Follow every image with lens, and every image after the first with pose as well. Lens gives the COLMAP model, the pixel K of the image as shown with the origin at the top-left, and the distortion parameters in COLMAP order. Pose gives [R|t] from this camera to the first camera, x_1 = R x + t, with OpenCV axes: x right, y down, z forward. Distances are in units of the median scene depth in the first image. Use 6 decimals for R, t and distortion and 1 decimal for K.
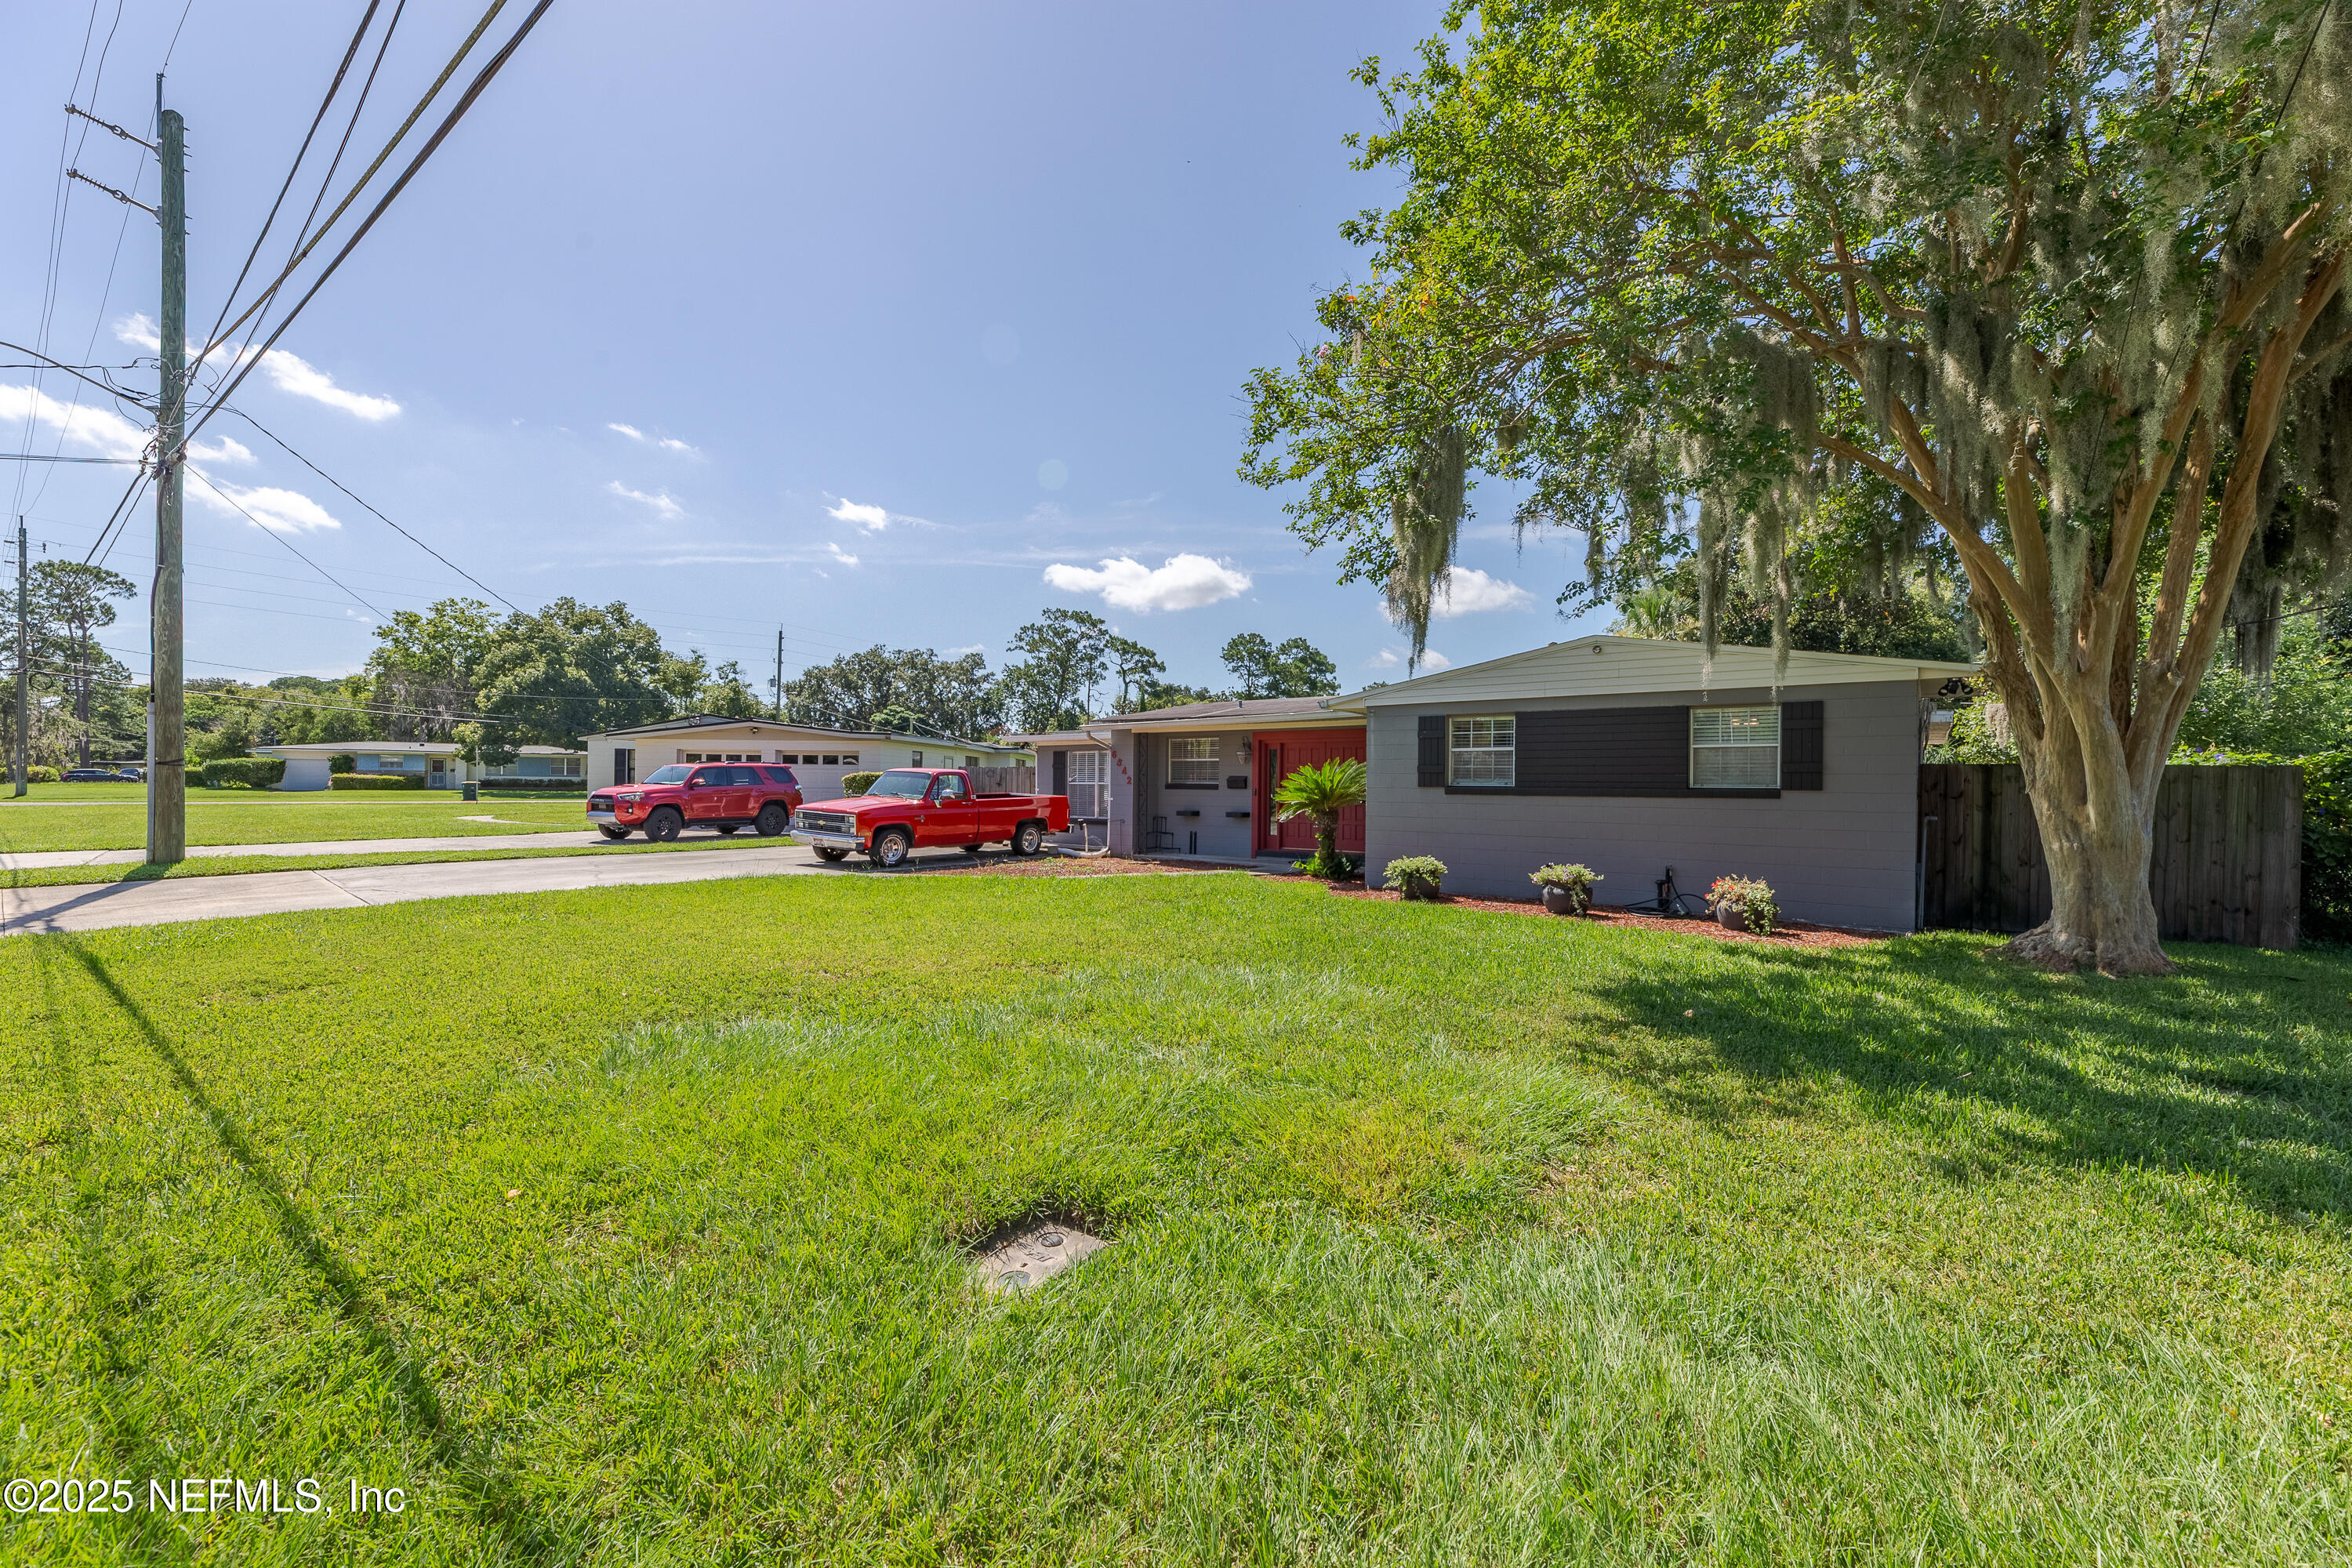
lens RADIAL K [[966.7, 0, 1179.2], [0, 966.7, 791.3], [0, 0, 1]] dist [-0.000966, 0.000344]
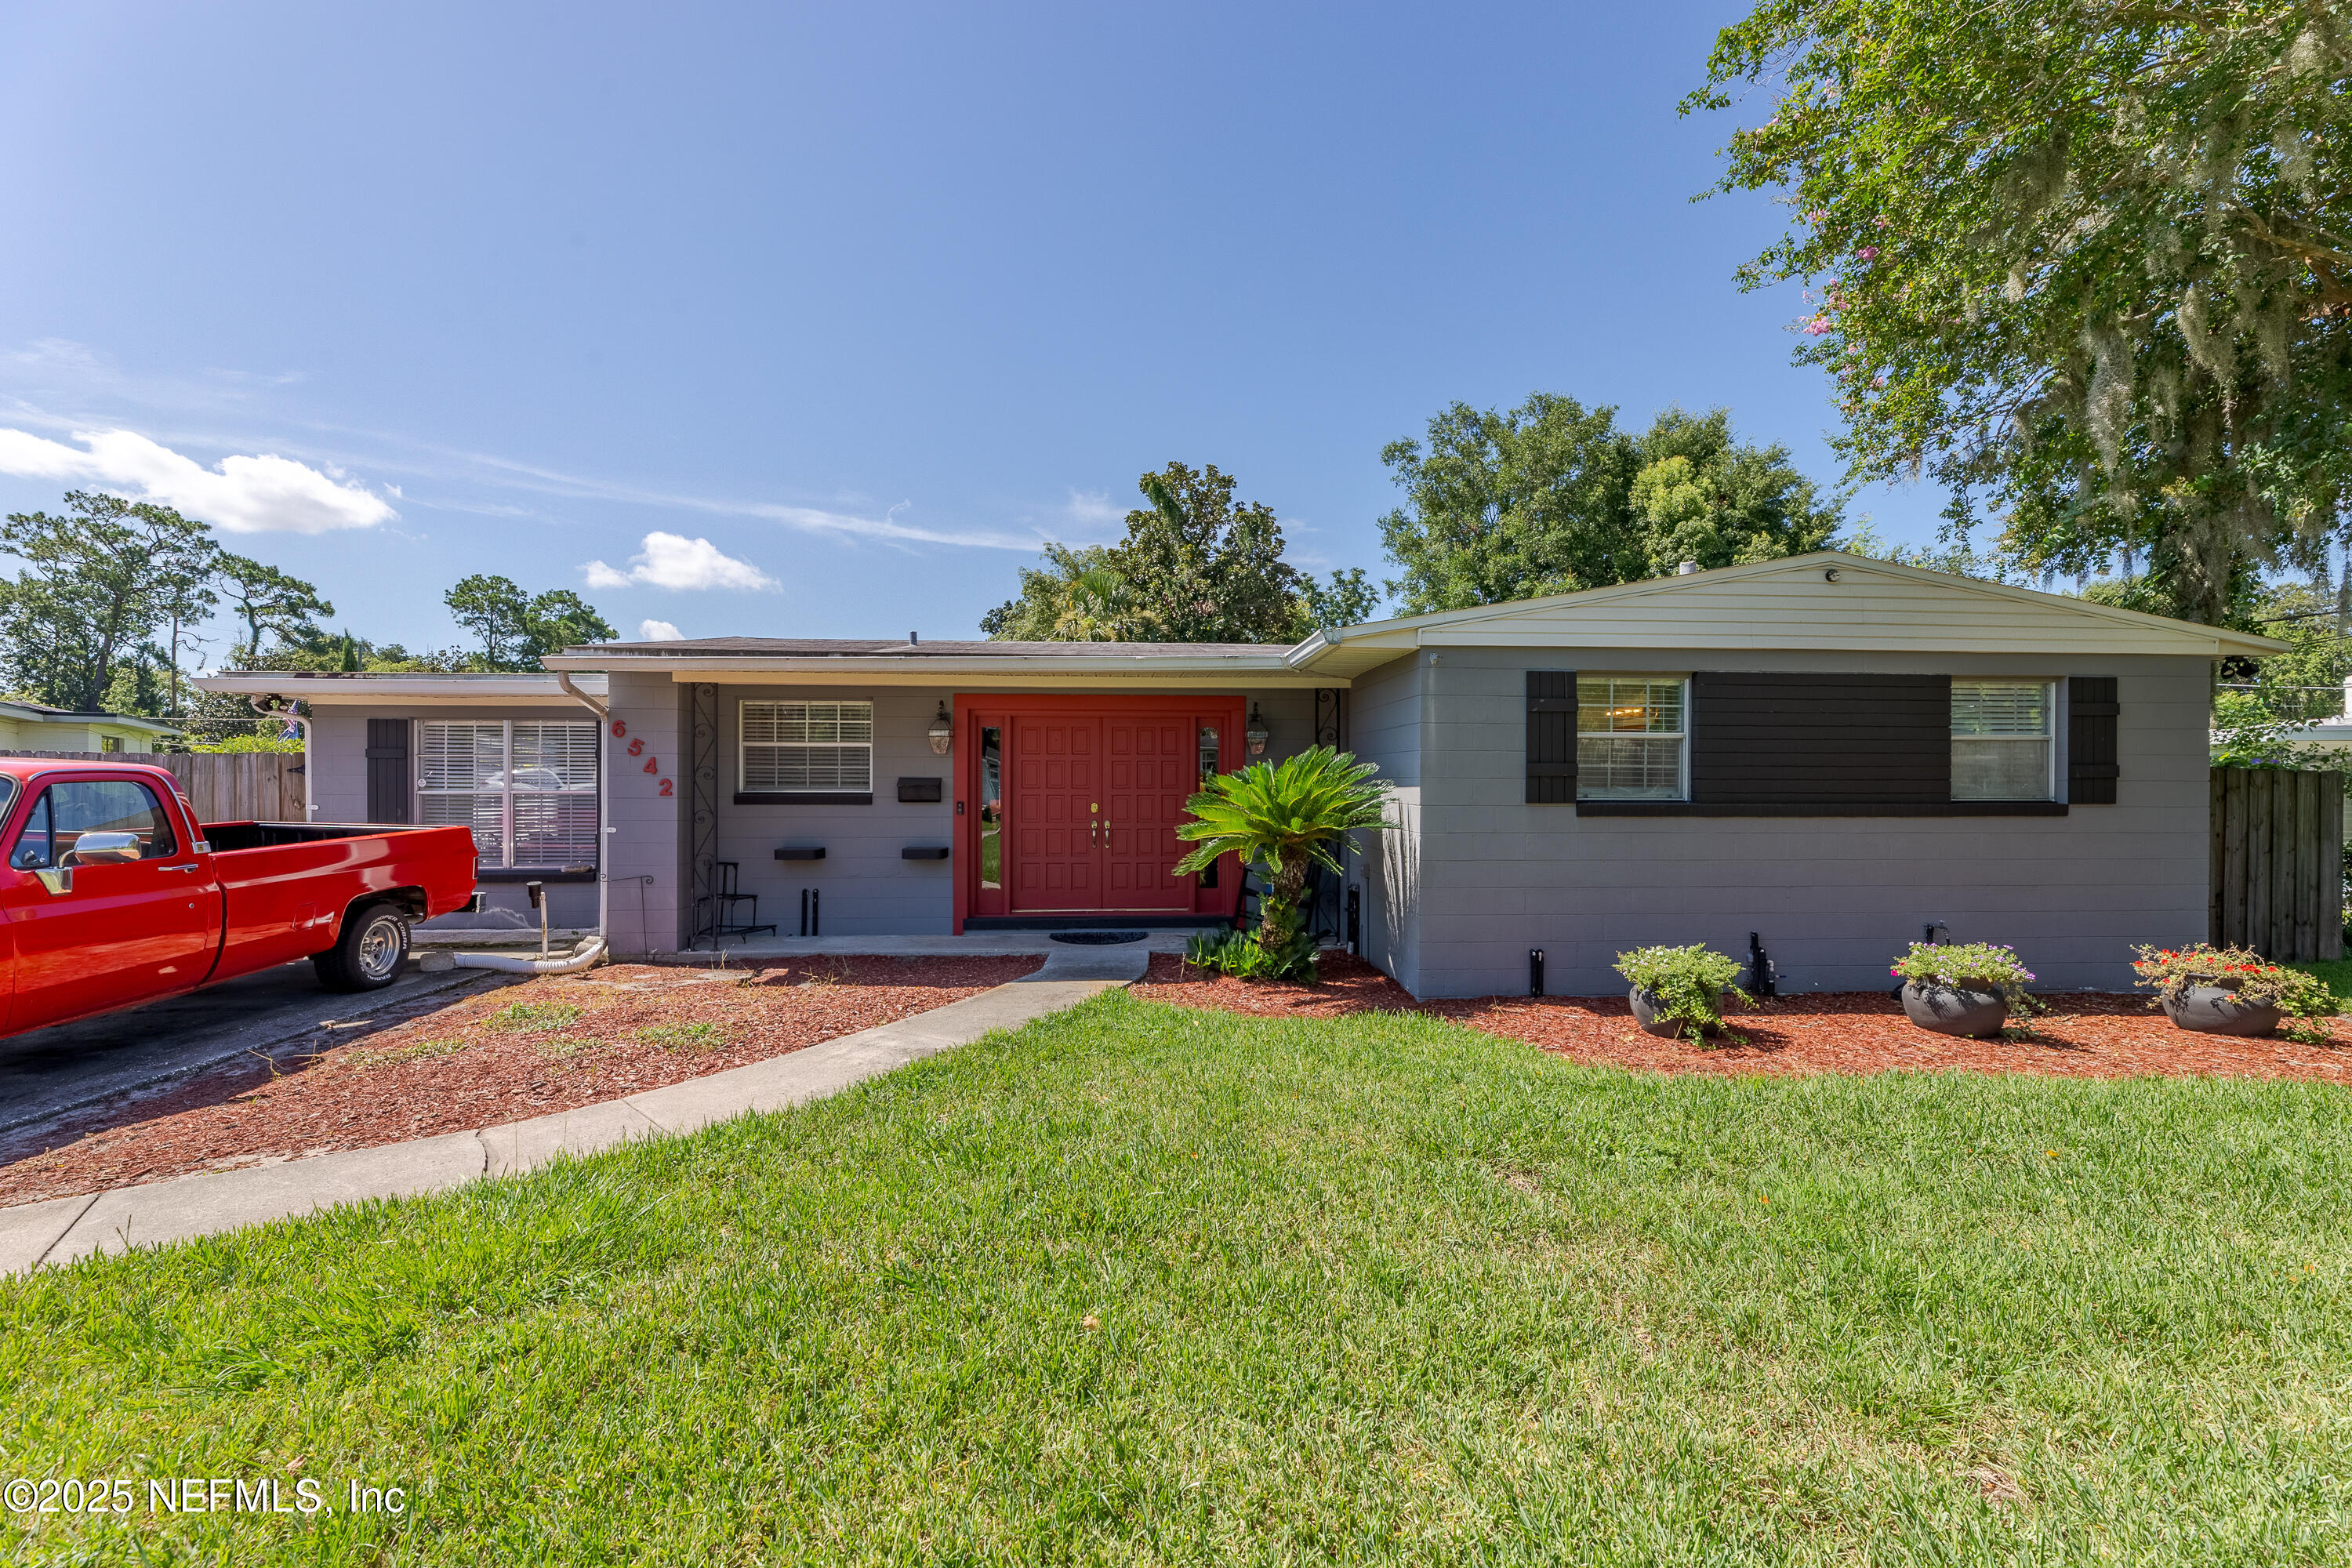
lens RADIAL K [[966.7, 0, 1179.2], [0, 966.7, 791.3], [0, 0, 1]] dist [-0.000966, 0.000344]
pose [[0.744801, -0.013662, 0.667146, -0.135601], [0.007443, 0.999898, 0.012166, -0.010399], [-0.667245, -0.004095, 0.744827, 0.399255]]
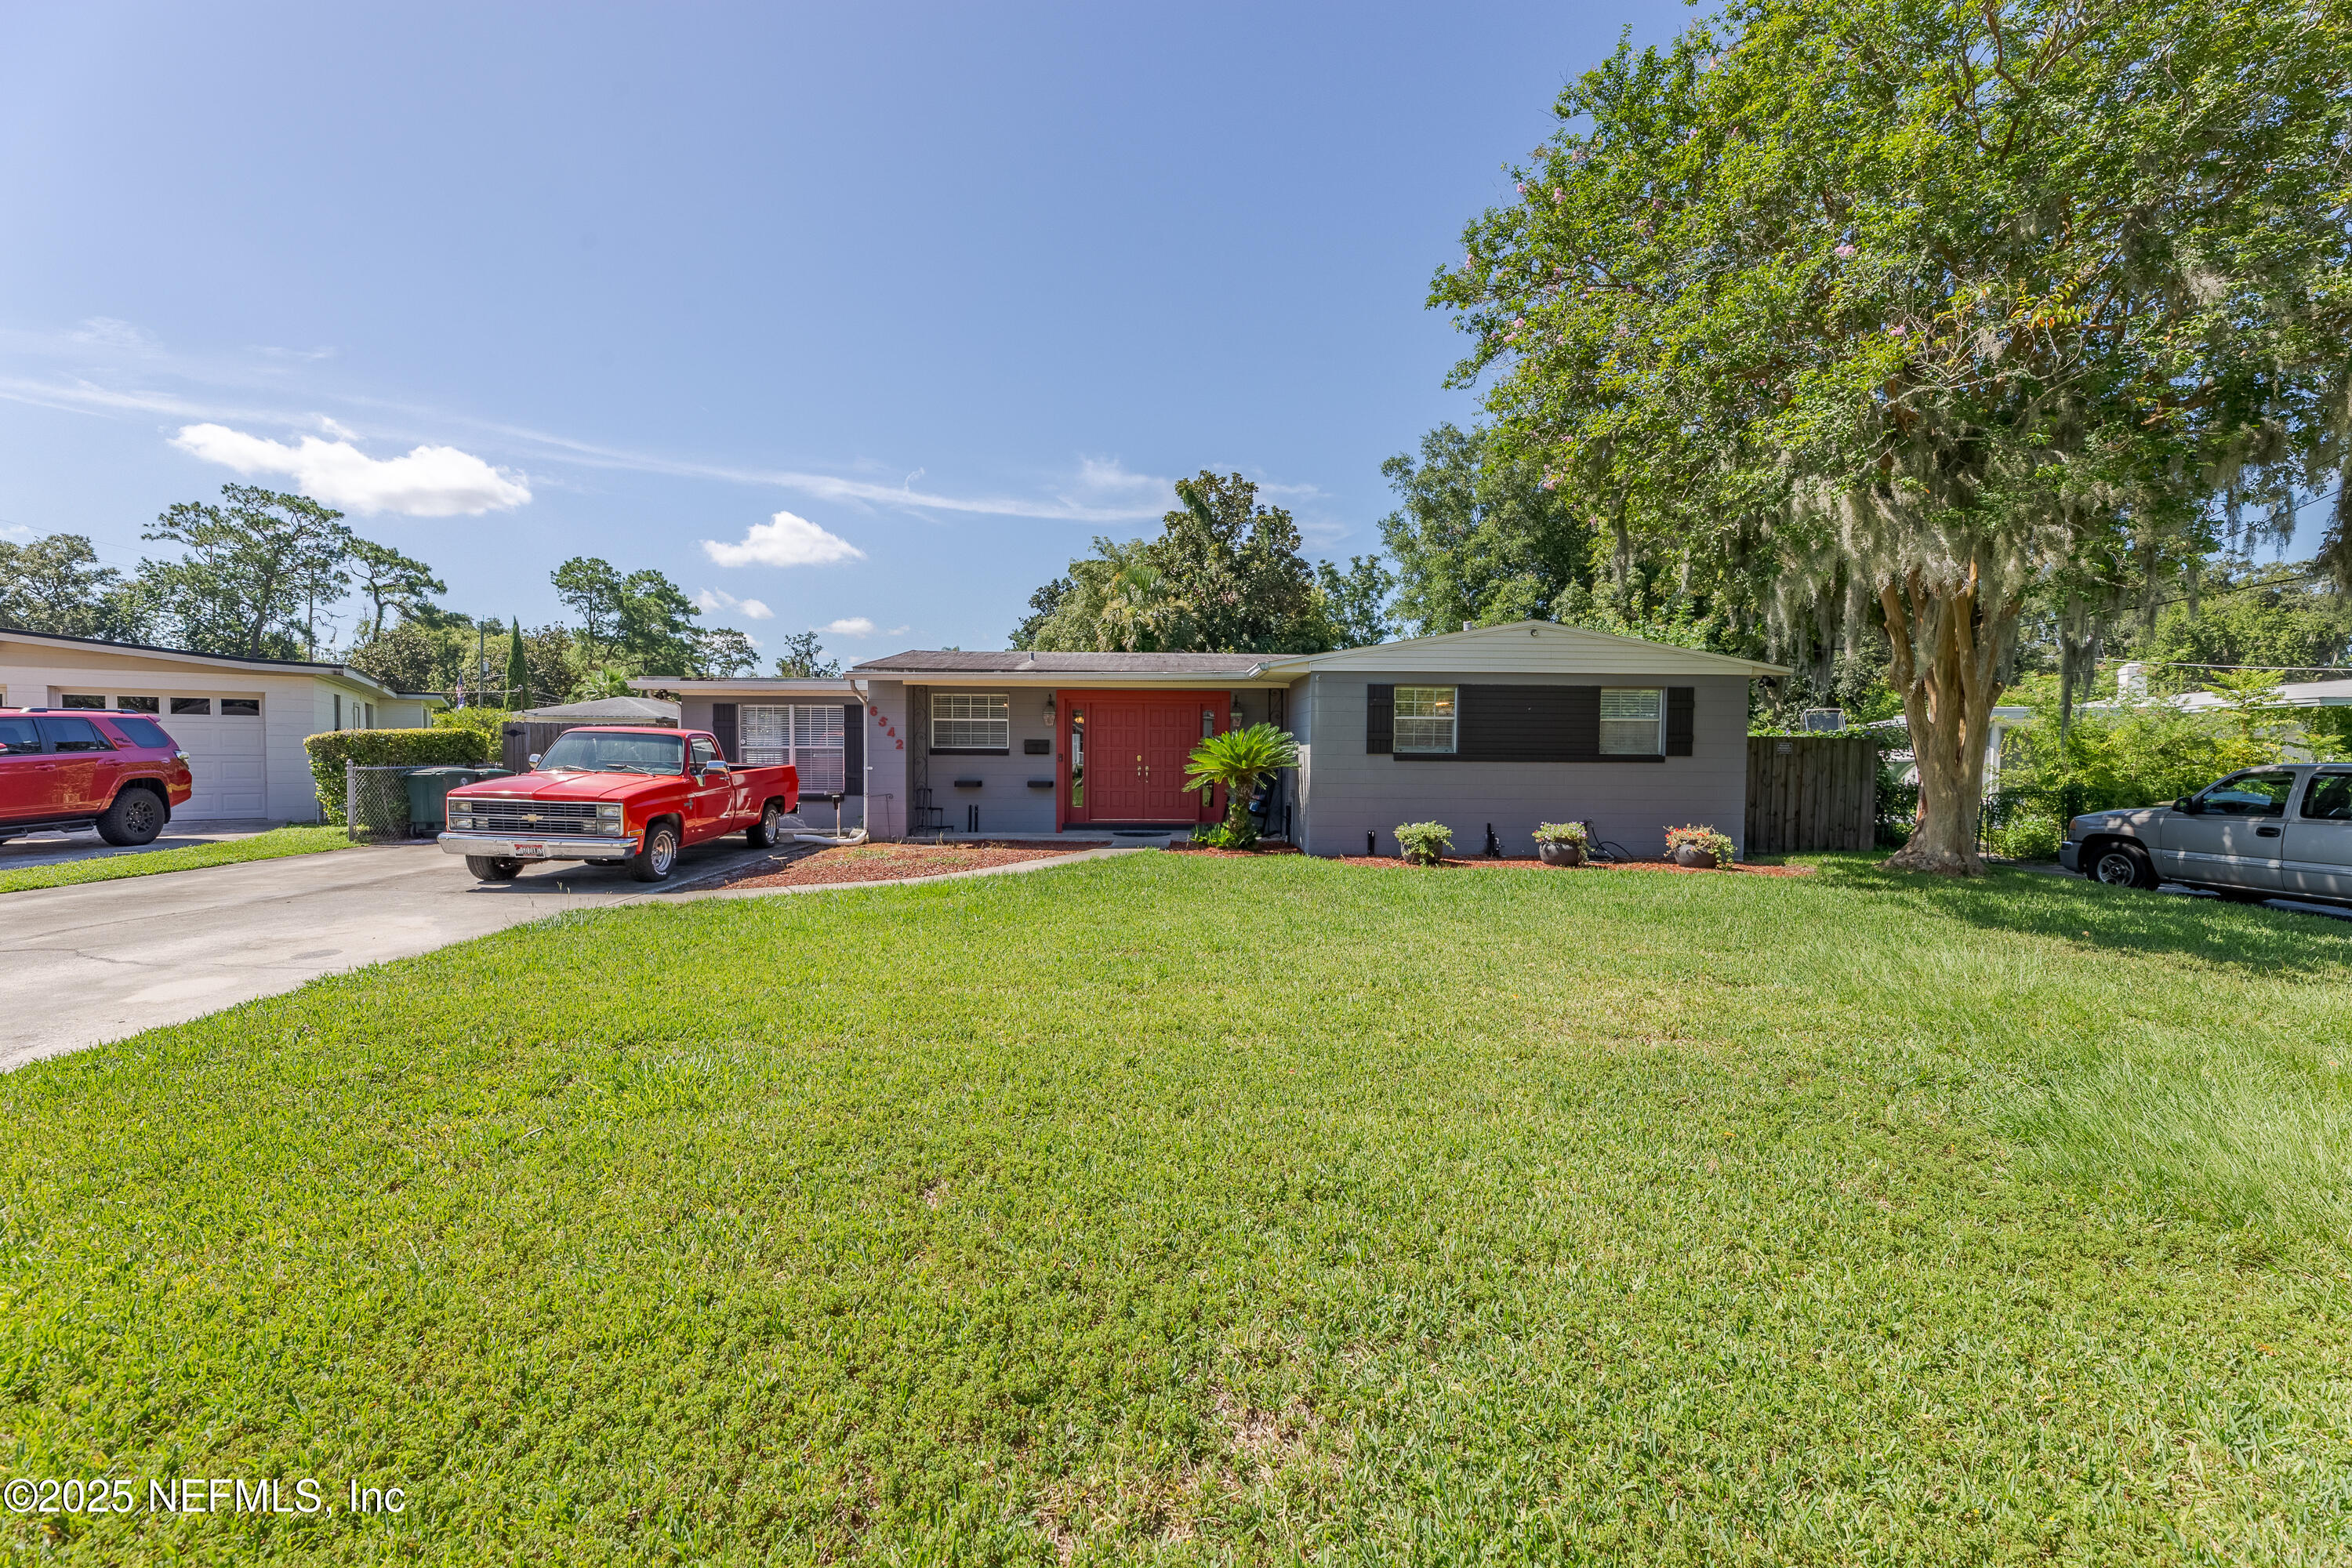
lens RADIAL K [[959.3, 0, 1187.2], [0, 959.3, 786.0], [0, 0, 1]] dist [-0.000785, -0.000328]
pose [[0.765259, -0.028827, 0.643076, -0.296541], [0.002926, 0.999142, 0.041305, -0.007100], [-0.643716, -0.029727, 0.764687, 0.191788]]
